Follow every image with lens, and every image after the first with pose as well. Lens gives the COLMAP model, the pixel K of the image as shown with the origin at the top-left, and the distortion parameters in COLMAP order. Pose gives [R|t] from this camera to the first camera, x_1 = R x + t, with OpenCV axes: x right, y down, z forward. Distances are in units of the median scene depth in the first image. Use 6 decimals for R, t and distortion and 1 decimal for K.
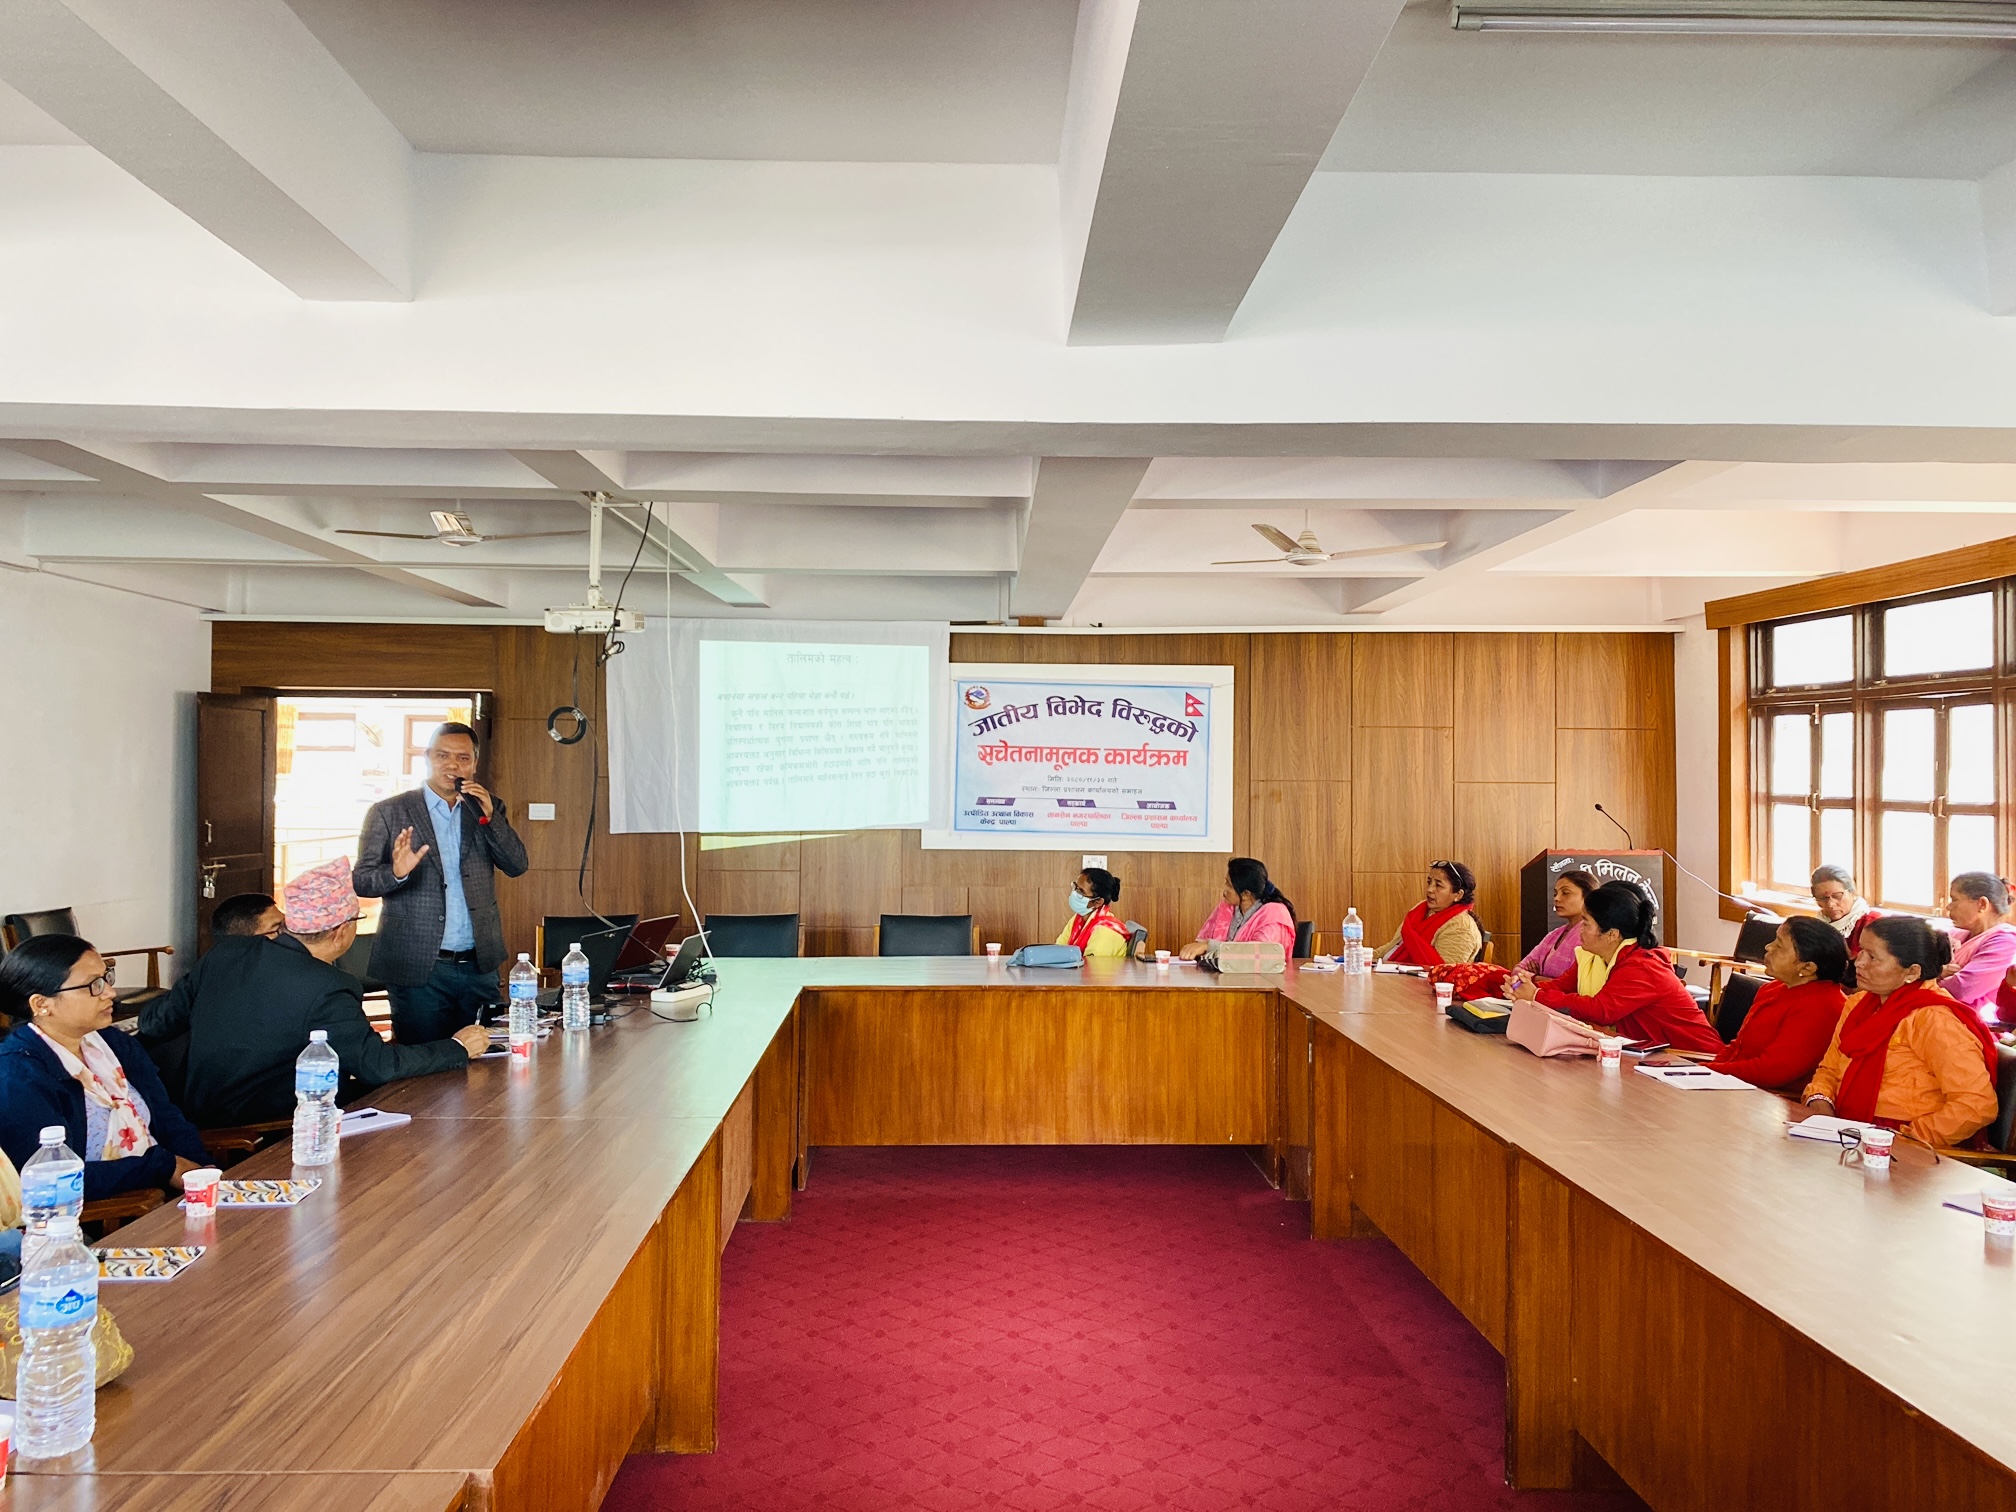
lens RADIAL K [[1535.6, 0, 1001.0], [0, 1535.6, 753.1], [0, 0, 1]] dist [0.015682, -0.016928]
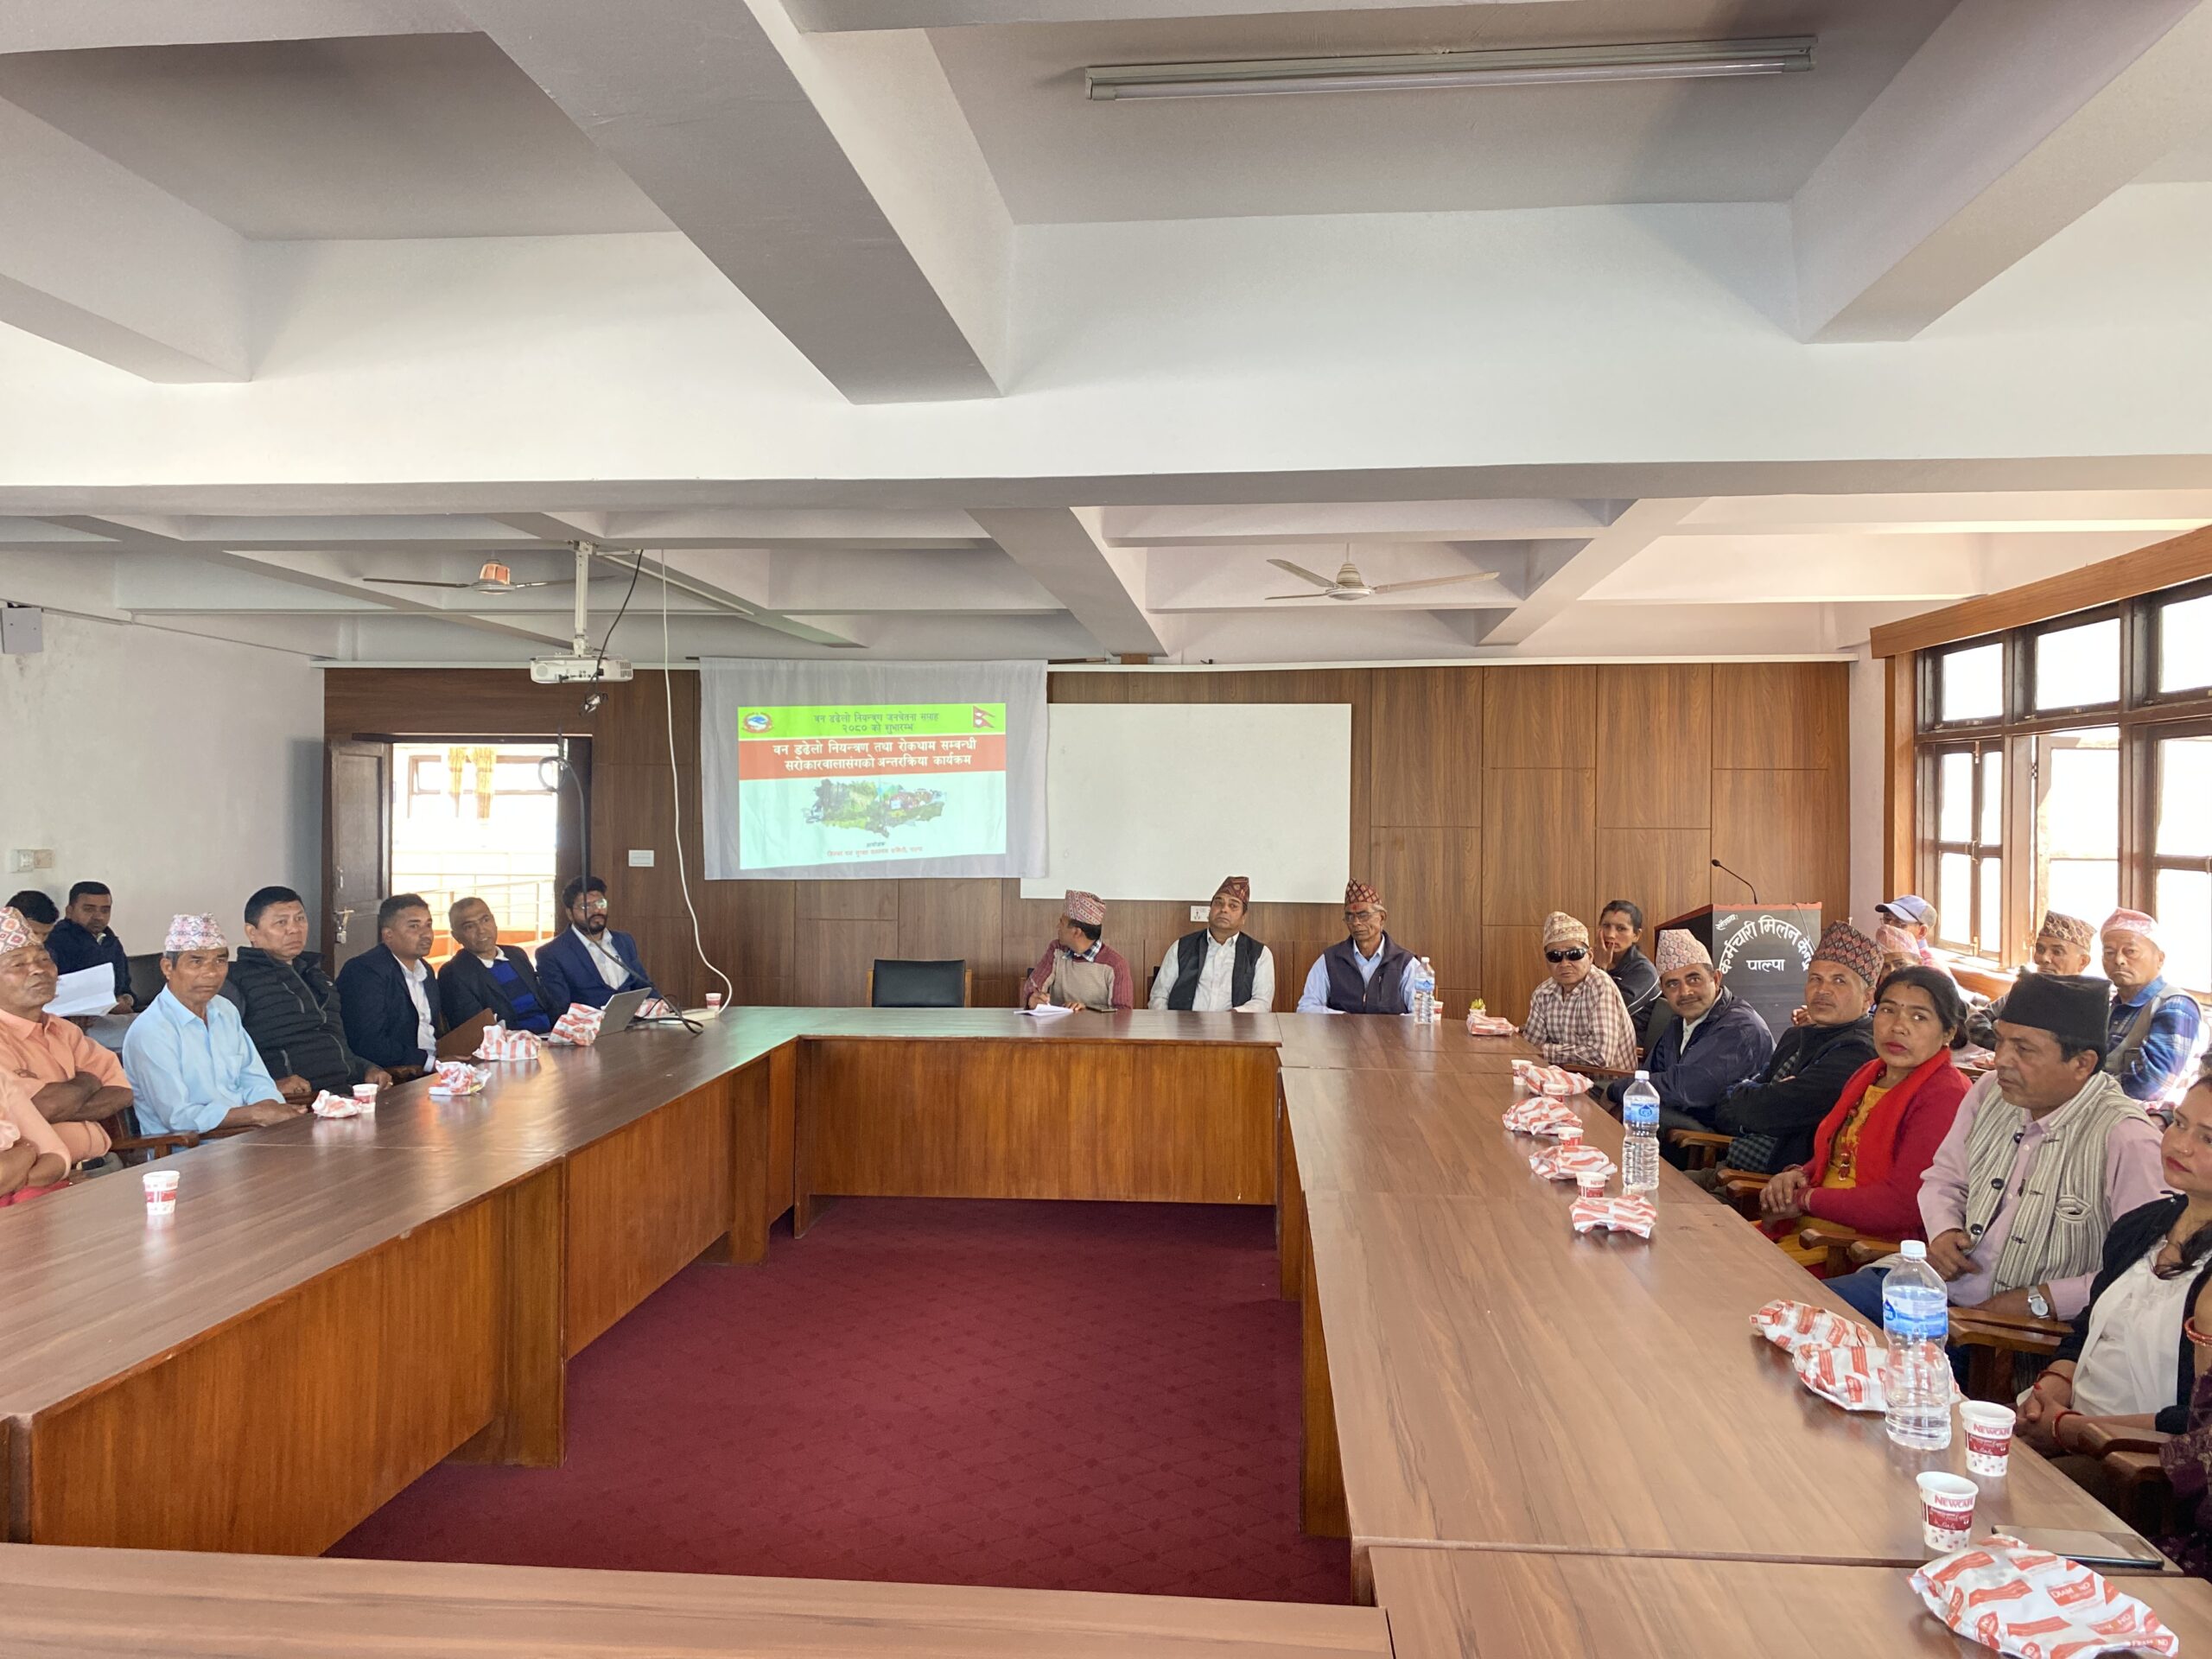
lens RADIAL K [[1684.9, 0, 1114.5], [0, 1684.9, 828.2], [0, 0, 1]] dist [0.015682, -0.016928]
pose [[0.993067, -0.000431, -0.117552, 0.153790], [0.002785, 0.999799, 0.019857, -0.002198], [0.117519, -0.020047, 0.992868, -0.044022]]
